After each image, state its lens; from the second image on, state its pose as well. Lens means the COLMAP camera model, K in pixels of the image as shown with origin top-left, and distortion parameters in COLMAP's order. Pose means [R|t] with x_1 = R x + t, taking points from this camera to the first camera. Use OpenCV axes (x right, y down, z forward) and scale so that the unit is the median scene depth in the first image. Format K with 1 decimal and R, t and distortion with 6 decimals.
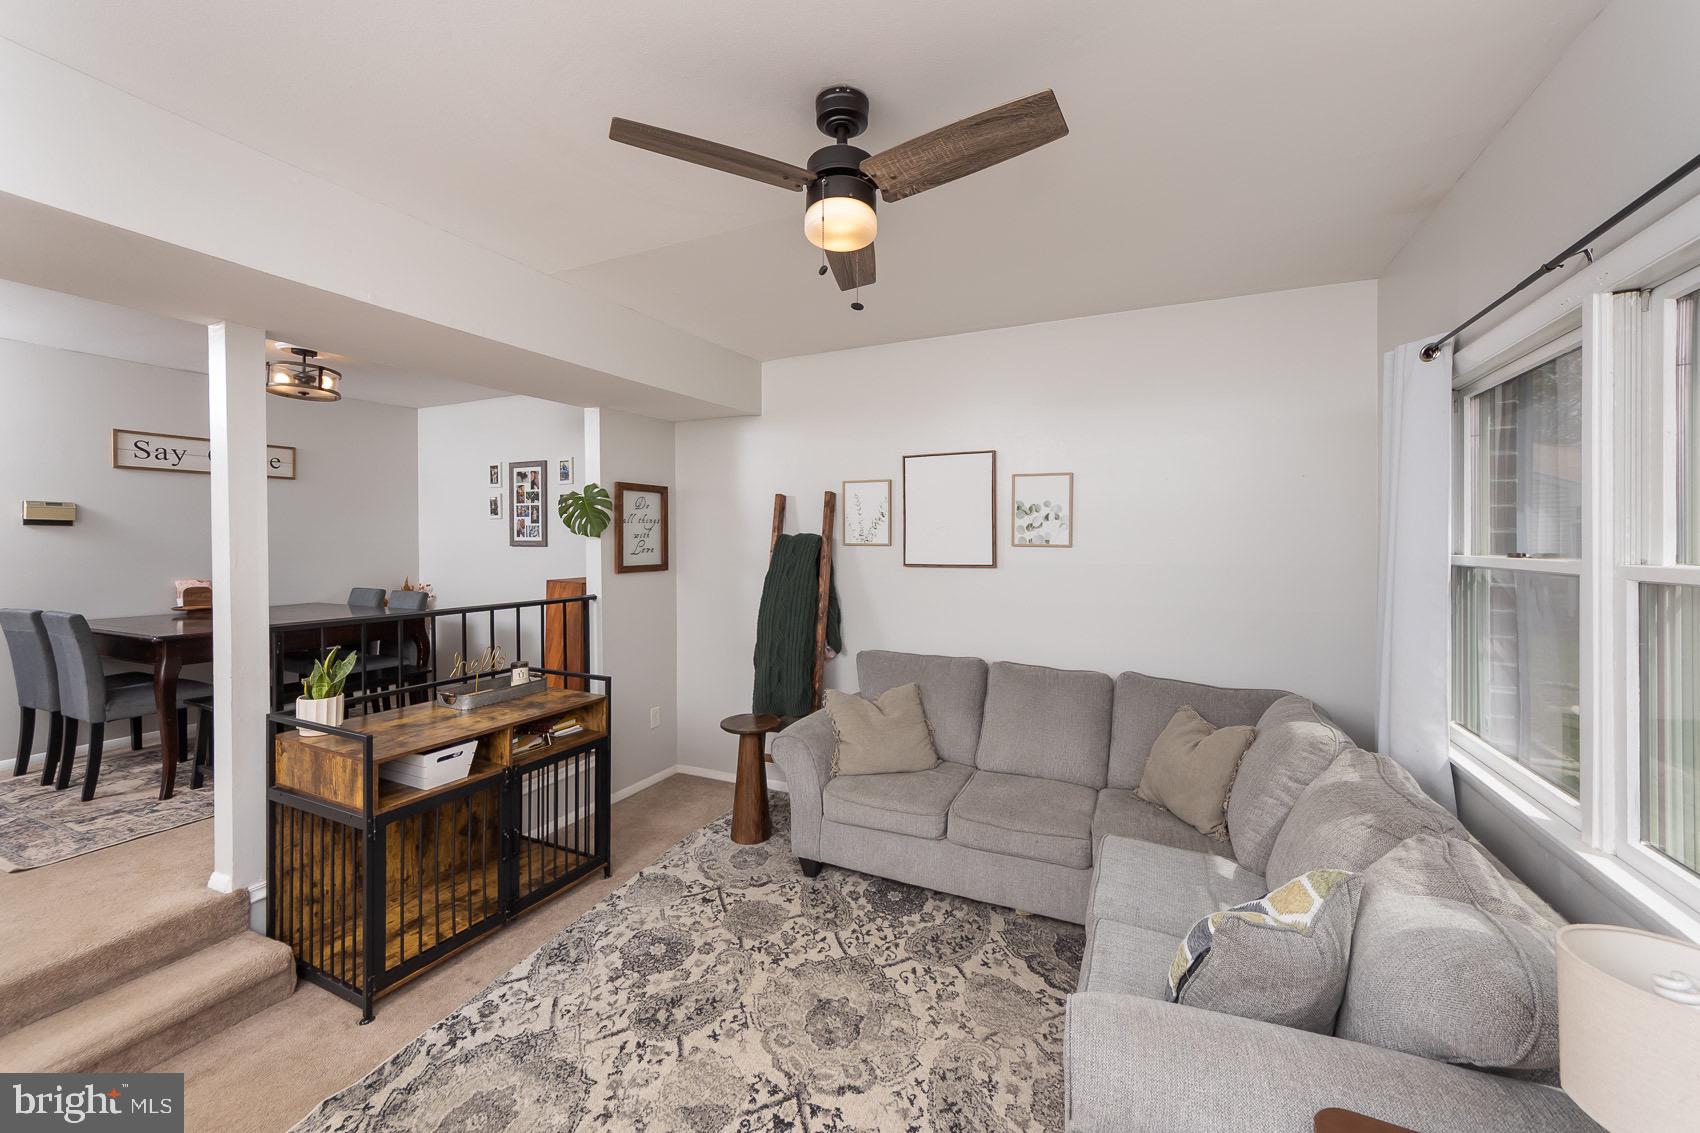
lens RADIAL K [[669.8, 0, 844.4], [0, 669.8, 550.8], [0, 0, 1]] dist [0.000844, 0.000010]
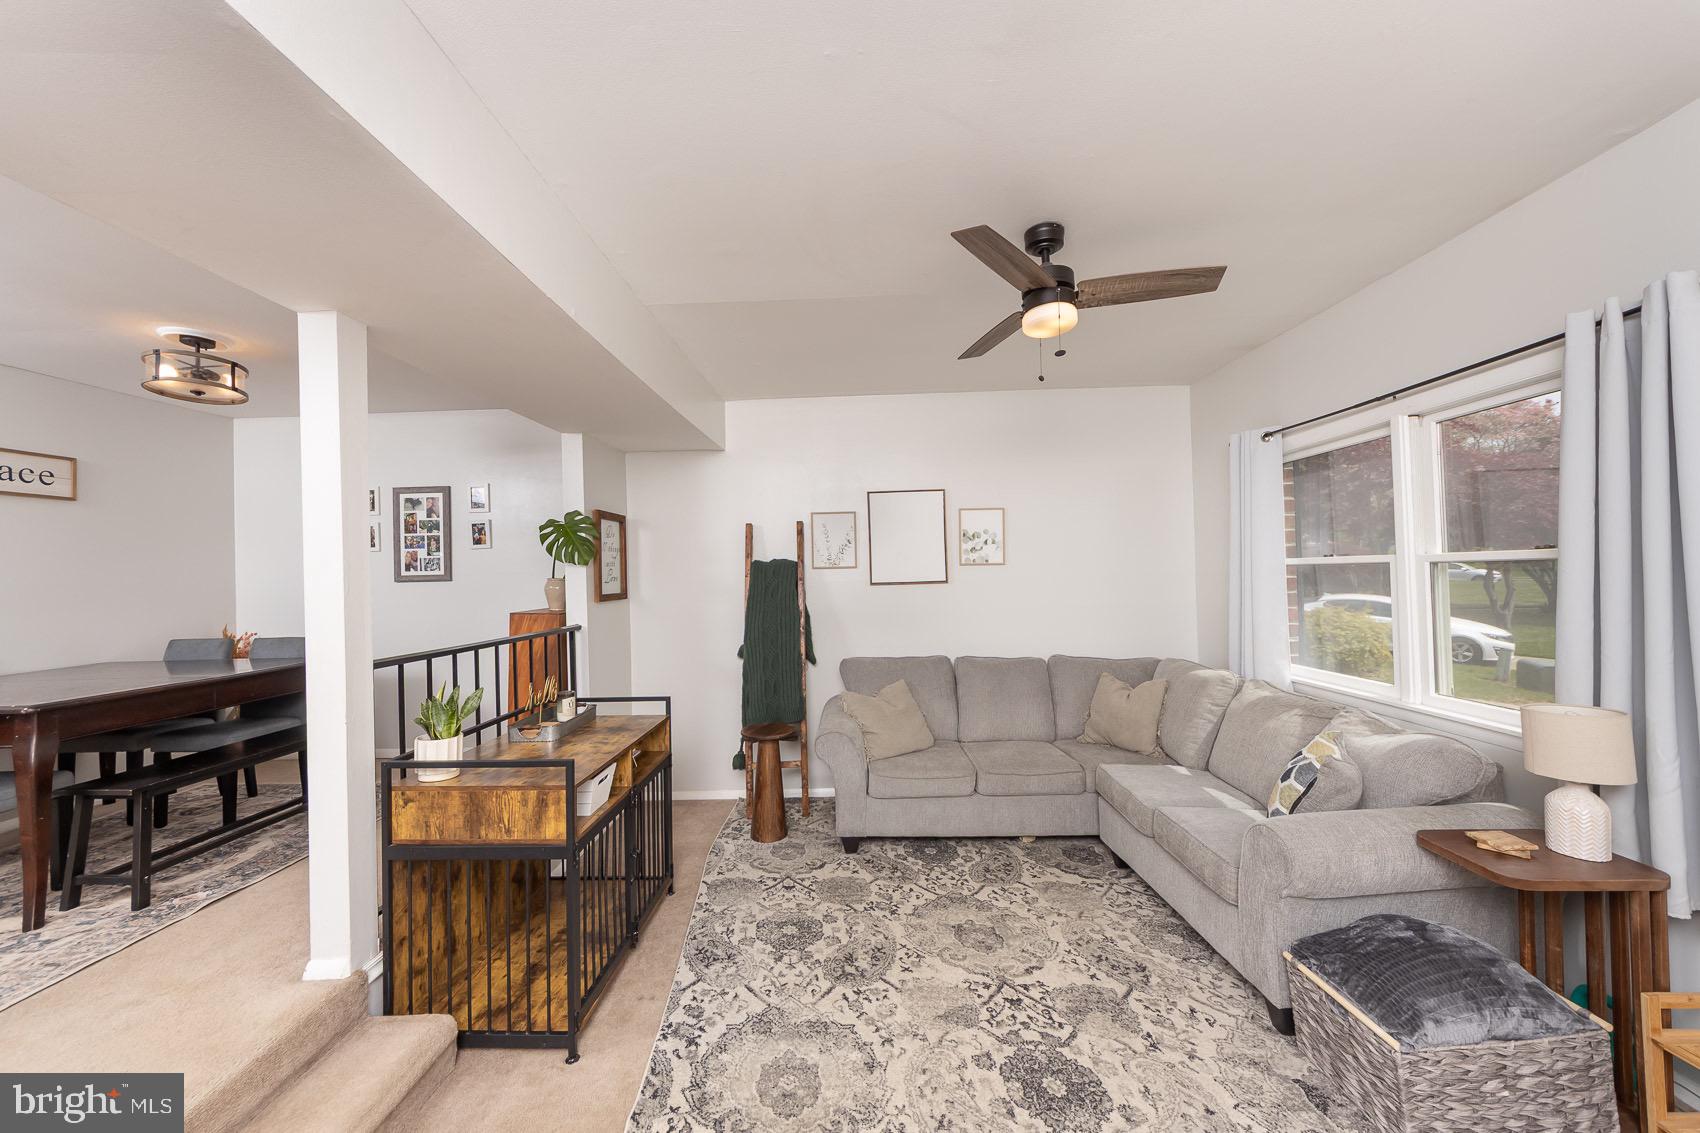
lens RADIAL K [[633.3, 0, 846.5], [0, 633.3, 572.8], [0, 0, 1]] dist [0.002536, 0.000183]
pose [[0.914242, -0.022805, 0.404527, -0.490111], [0.032054, 0.999356, -0.016106, 0.022377], [-0.403899, 0.027692, 0.914384, -0.005663]]
